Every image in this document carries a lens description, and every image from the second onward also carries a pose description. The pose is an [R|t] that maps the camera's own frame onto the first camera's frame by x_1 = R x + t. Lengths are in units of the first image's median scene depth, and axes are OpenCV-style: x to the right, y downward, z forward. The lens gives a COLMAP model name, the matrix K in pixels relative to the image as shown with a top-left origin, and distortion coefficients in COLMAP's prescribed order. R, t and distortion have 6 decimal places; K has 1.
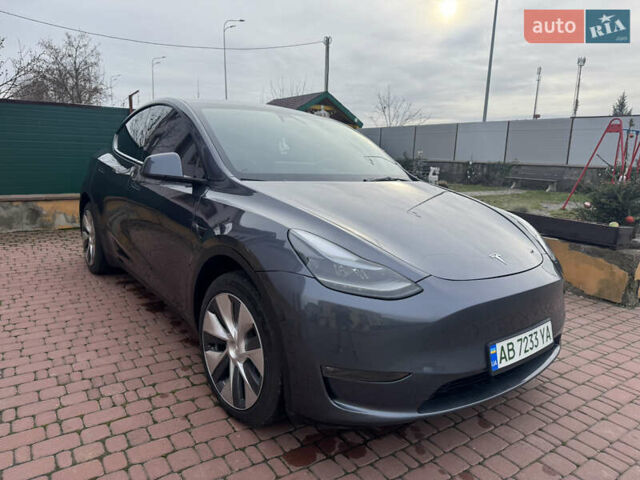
lens RADIAL K [[448.7, 0, 320.9], [0, 448.7, 240.8], [0, 0, 1]] dist [0.033875, -0.043437]
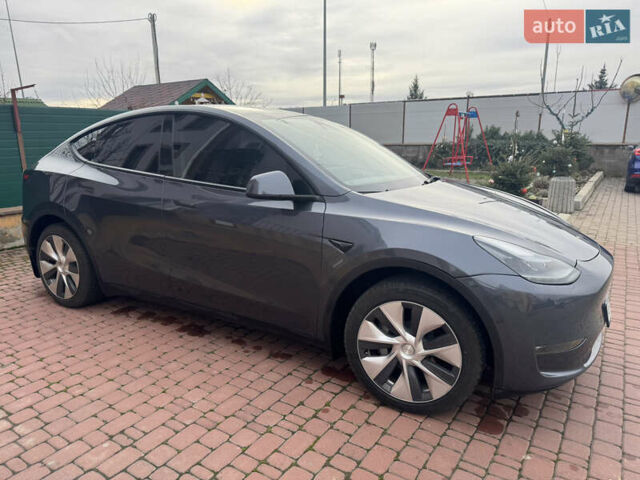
lens RADIAL K [[448.7, 0, 320.9], [0, 448.7, 240.8], [0, 0, 1]] dist [0.033875, -0.043437]
pose [[0.924121, -0.124079, 0.361393, -0.558832], [0.109370, 0.992130, 0.060963, -0.083814], [-0.366113, -0.016811, 0.930418, 0.049300]]
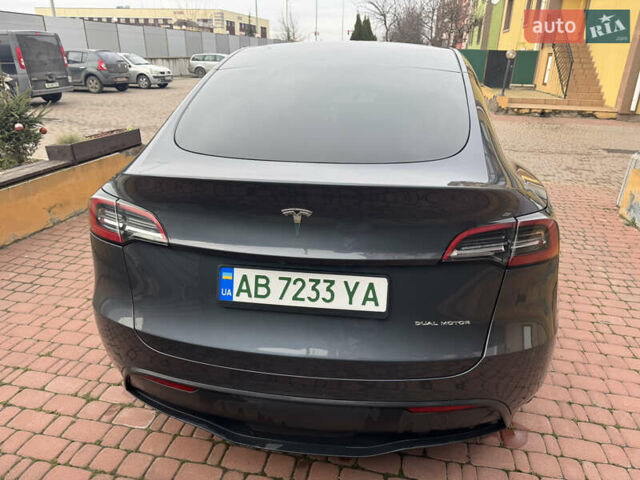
lens RADIAL K [[450.3, 0, 319.4], [0, 450.3, 235.8], [0, 0, 1]] dist [0.055721, -0.067353]
pose [[-0.695824, -0.311172, 0.647303, -1.038538], [0.095079, 0.853428, 0.512466, -0.589884], [-0.711891, 0.418131, -0.564249, 2.218556]]
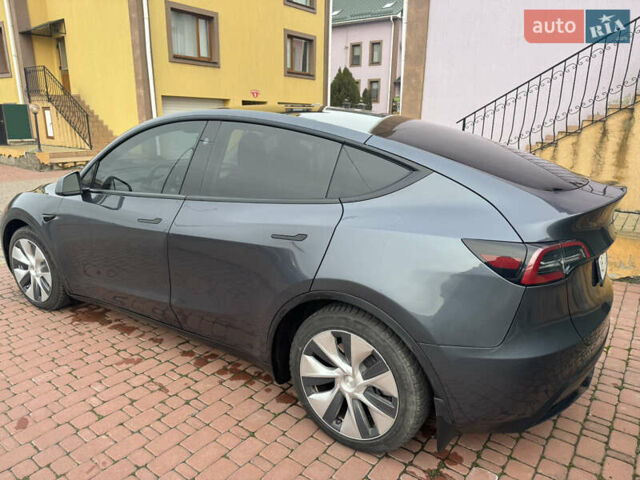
lens RADIAL K [[454.9, 0, 327.2], [0, 454.9, 241.4], [0, 0, 1]] dist [0.000947, -0.003676]
pose [[-0.942436, 0.040961, -0.331869, 0.018031], [-0.110246, 0.898915, 0.424024, -0.605797], [0.315691, 0.436203, -0.842654, 2.500756]]
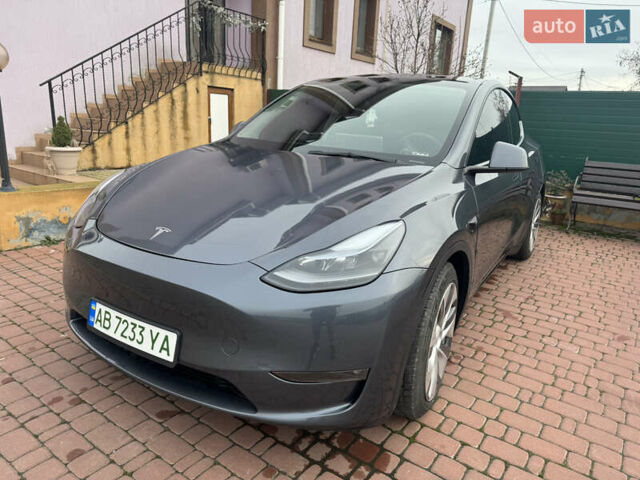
lens RADIAL K [[448.7, 0, 320.9], [0, 448.7, 240.8], [0, 0, 1]] dist [0.033875, -0.043437]
pose [[0.342343, 0.230378, -0.910894, 0.942379], [-0.217884, 0.962512, 0.161545, -0.111200], [0.913963, 0.143165, 0.379704, 0.695505]]
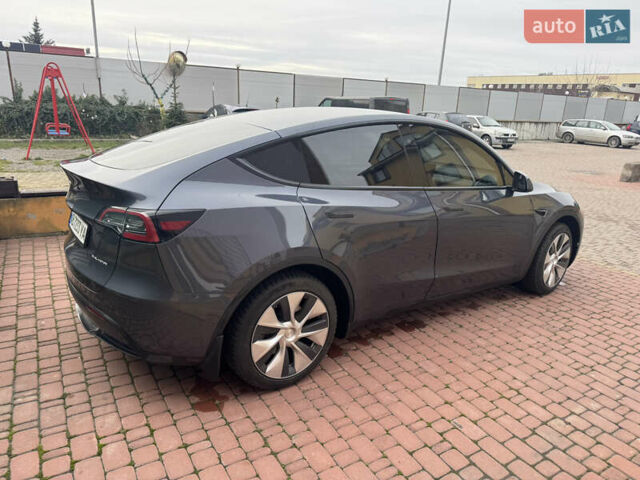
lens RADIAL K [[448.7, 0, 320.9], [0, 448.7, 240.8], [0, 0, 1]] dist [0.033875, -0.043437]
pose [[0.050942, -0.323243, 0.944944, -1.617032], [0.147293, 0.938257, 0.313014, -0.480845], [-0.987780, 0.123238, 0.095408, 1.378609]]
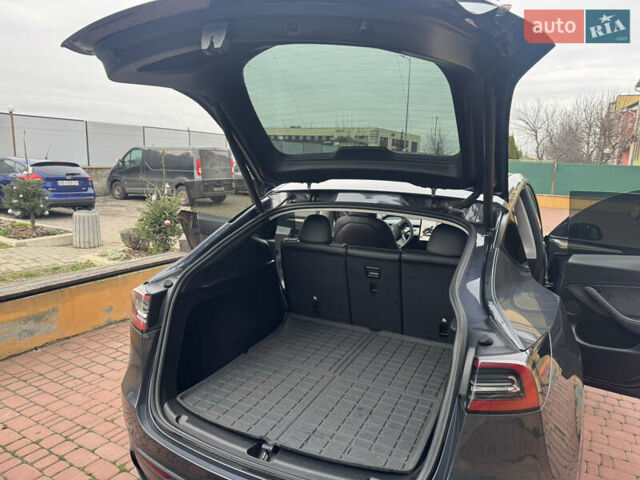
lens RADIAL K [[445.6, 0, 320.0], [0, 445.6, 240.0], [0, 0, 1]] dist [0.059340, -0.063067]
pose [[-0.436589, -0.204879, 0.876022, -1.167139], [0.124588, 0.950574, 0.284406, -0.597032], [-0.890992, 0.233311, -0.389485, 2.075692]]
